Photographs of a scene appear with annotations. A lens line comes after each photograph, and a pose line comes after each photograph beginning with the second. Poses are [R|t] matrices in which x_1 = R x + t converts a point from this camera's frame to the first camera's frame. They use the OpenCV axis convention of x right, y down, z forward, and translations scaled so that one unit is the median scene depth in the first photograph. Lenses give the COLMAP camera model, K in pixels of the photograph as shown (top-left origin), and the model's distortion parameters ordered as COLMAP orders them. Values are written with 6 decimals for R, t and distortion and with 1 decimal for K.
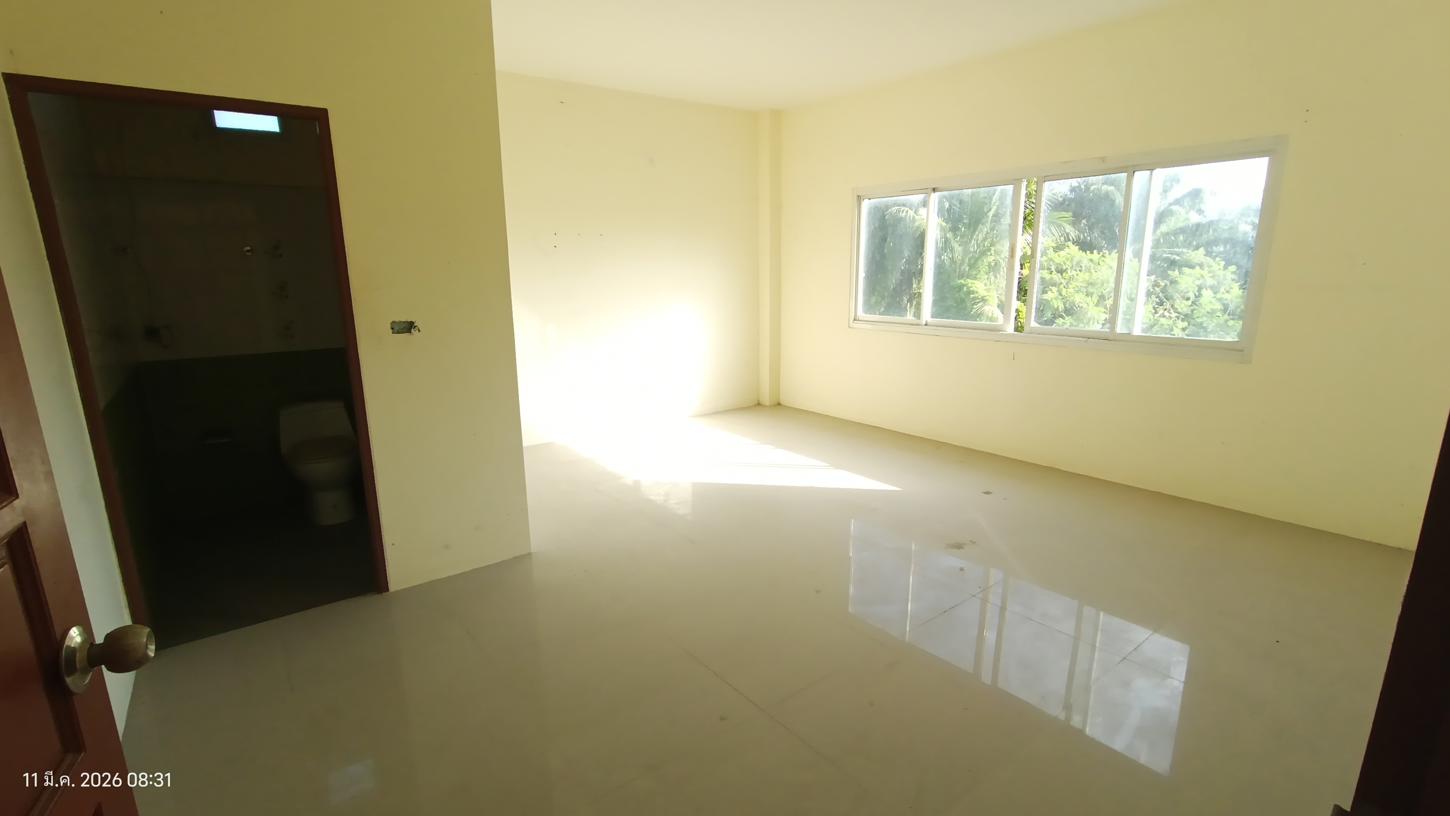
lens RADIAL K [[653.8, 0, 719.9], [0, 653.8, 404.7], [0, 0, 1]] dist [-0.010174, -0.000020]
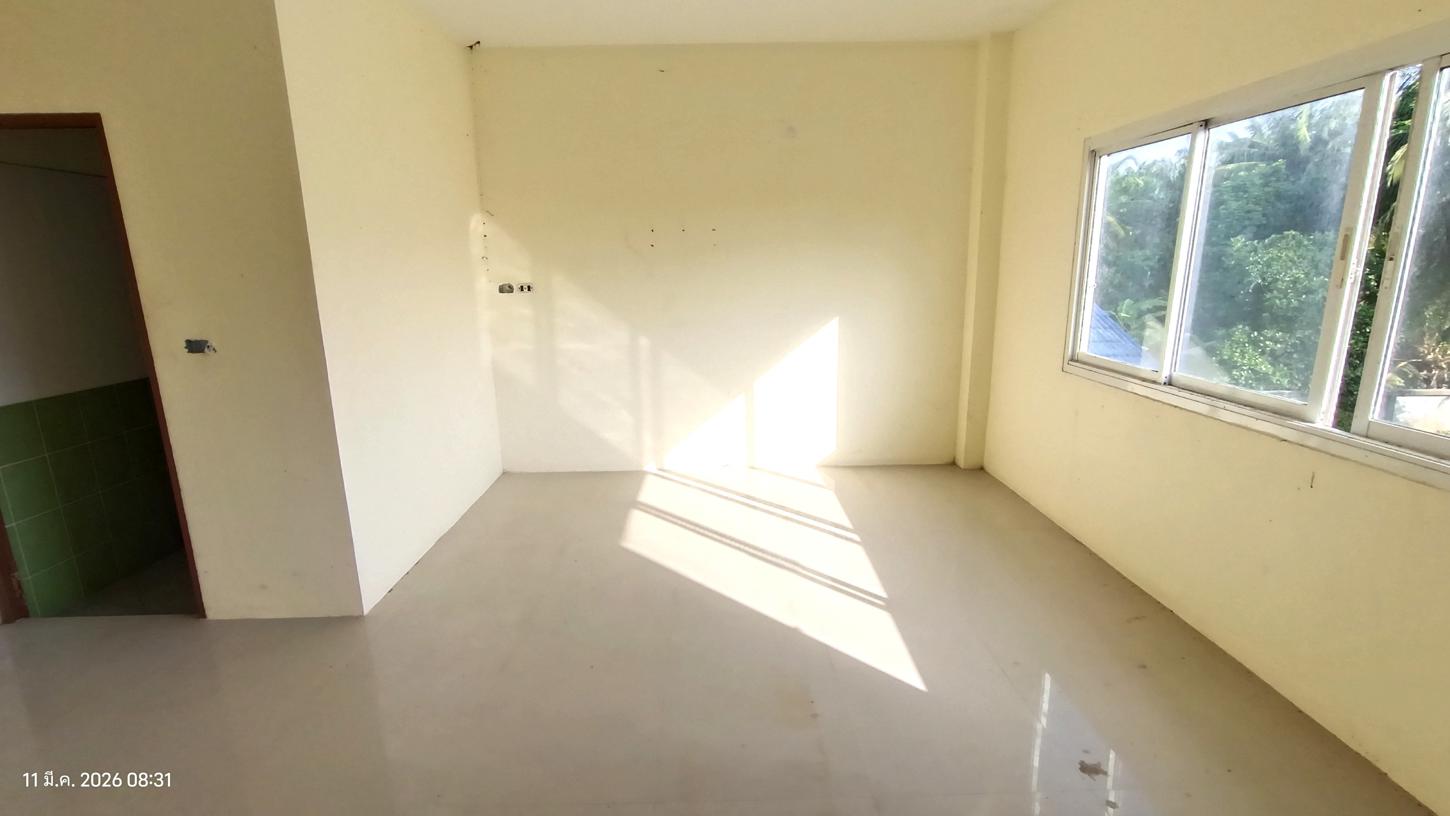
lens RADIAL K [[653.8, 0, 725.2], [0, 653.8, 411.7], [0, 0, 1]] dist [-0.010174, -0.000020]
pose [[0.803154, 0.133045, -0.580727, 0.353230], [-0.120049, 0.990893, 0.060985, -0.093710], [0.583552, 0.020736, 0.811811, 0.377914]]
